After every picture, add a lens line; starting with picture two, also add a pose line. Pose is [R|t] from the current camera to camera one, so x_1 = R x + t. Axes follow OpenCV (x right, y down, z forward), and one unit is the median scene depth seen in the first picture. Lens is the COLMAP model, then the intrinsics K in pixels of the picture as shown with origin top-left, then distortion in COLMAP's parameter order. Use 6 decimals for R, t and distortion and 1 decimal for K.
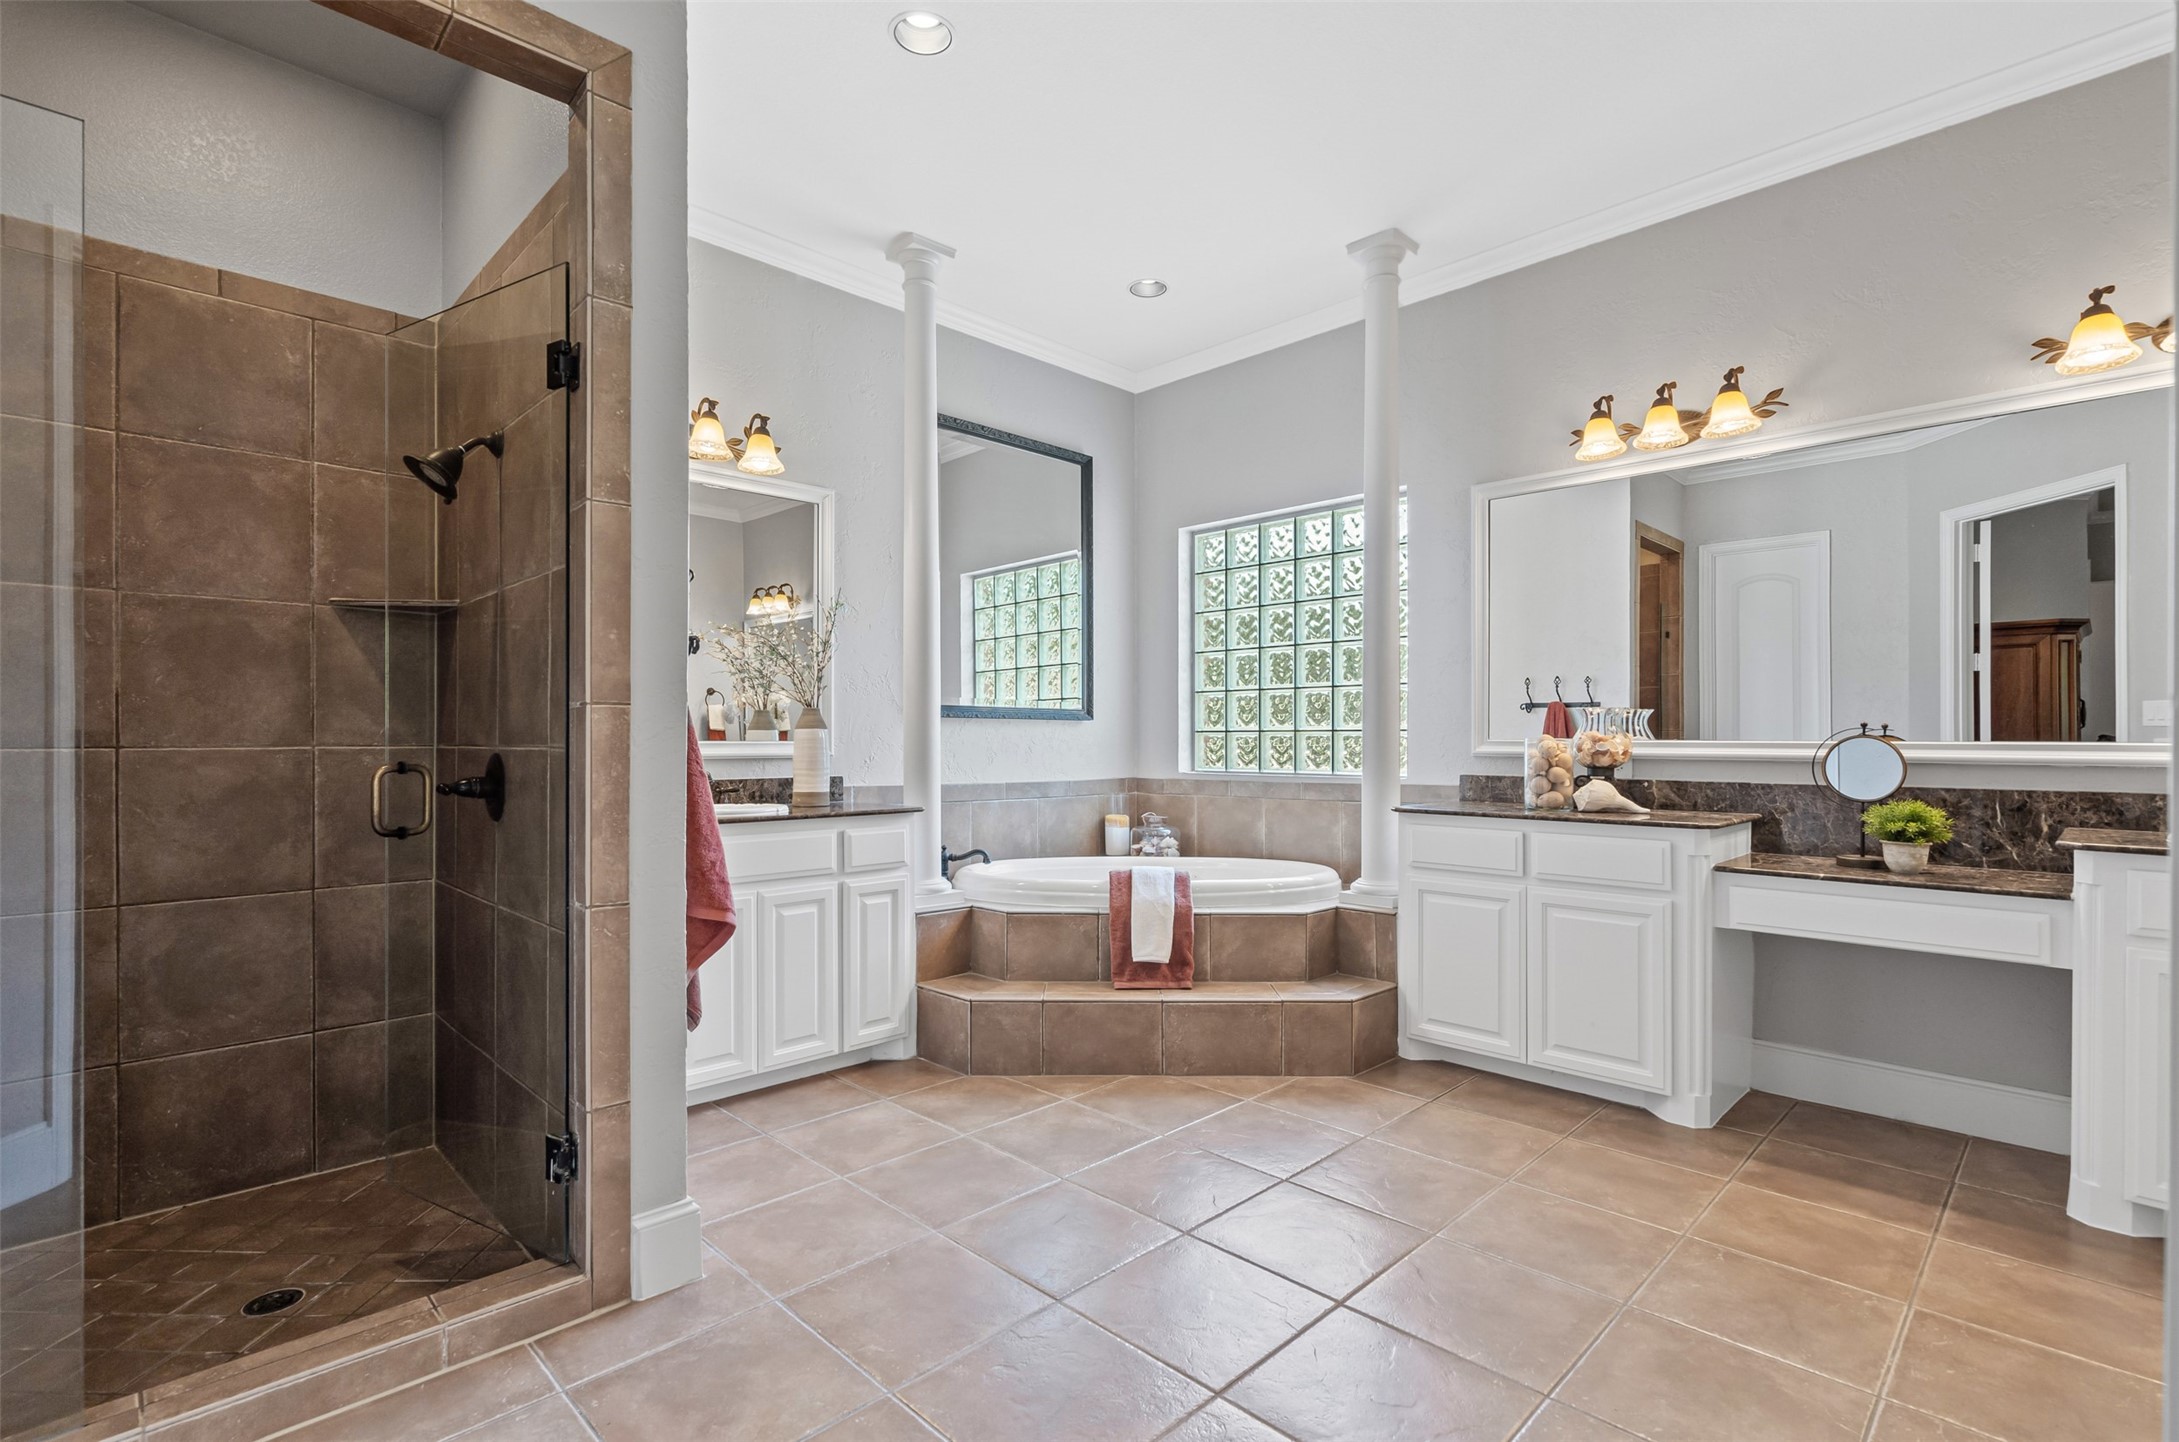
lens RADIAL K [[998.1, 0, 1078.7], [0, 998.1, 738.3], [0, 0, 1]] dist [0.000110, 0.003340]
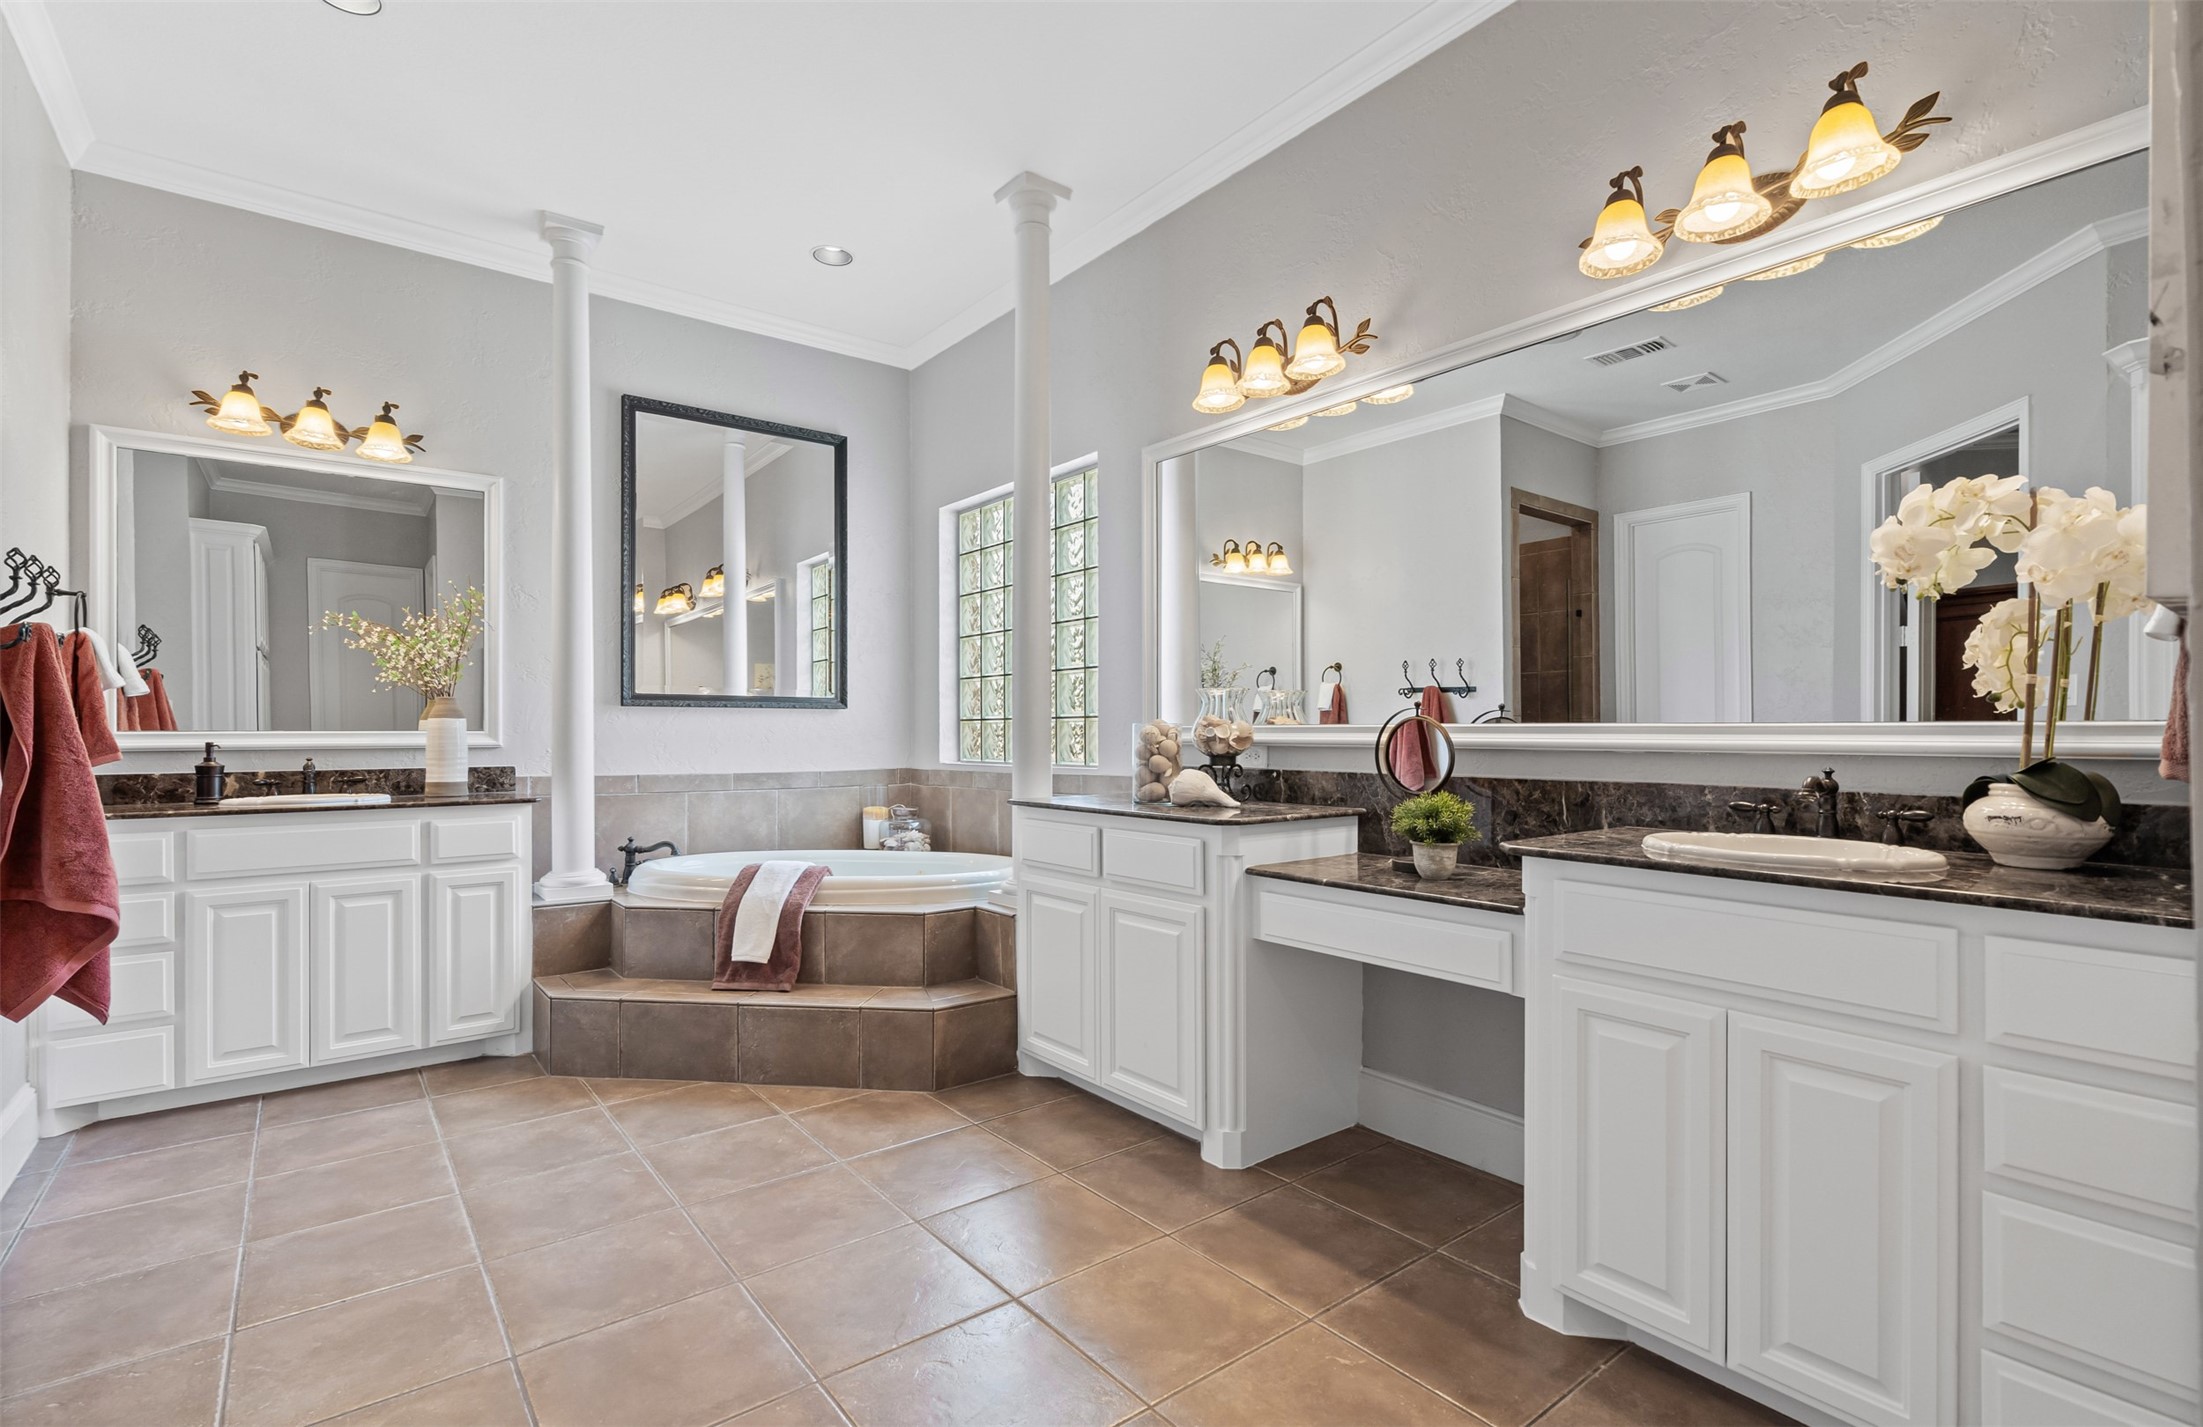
lens RADIAL K [[985.1, 0, 1101.2], [0, 985.1, 729.7], [0, 0, 1]] dist [0.000107, 0.000365]
pose [[0.993118, -0.004329, -0.117038, 0.513679], [0.004060, 0.999989, -0.002534, 0.007589], [0.117047, 0.002041, 0.993124, 0.111445]]
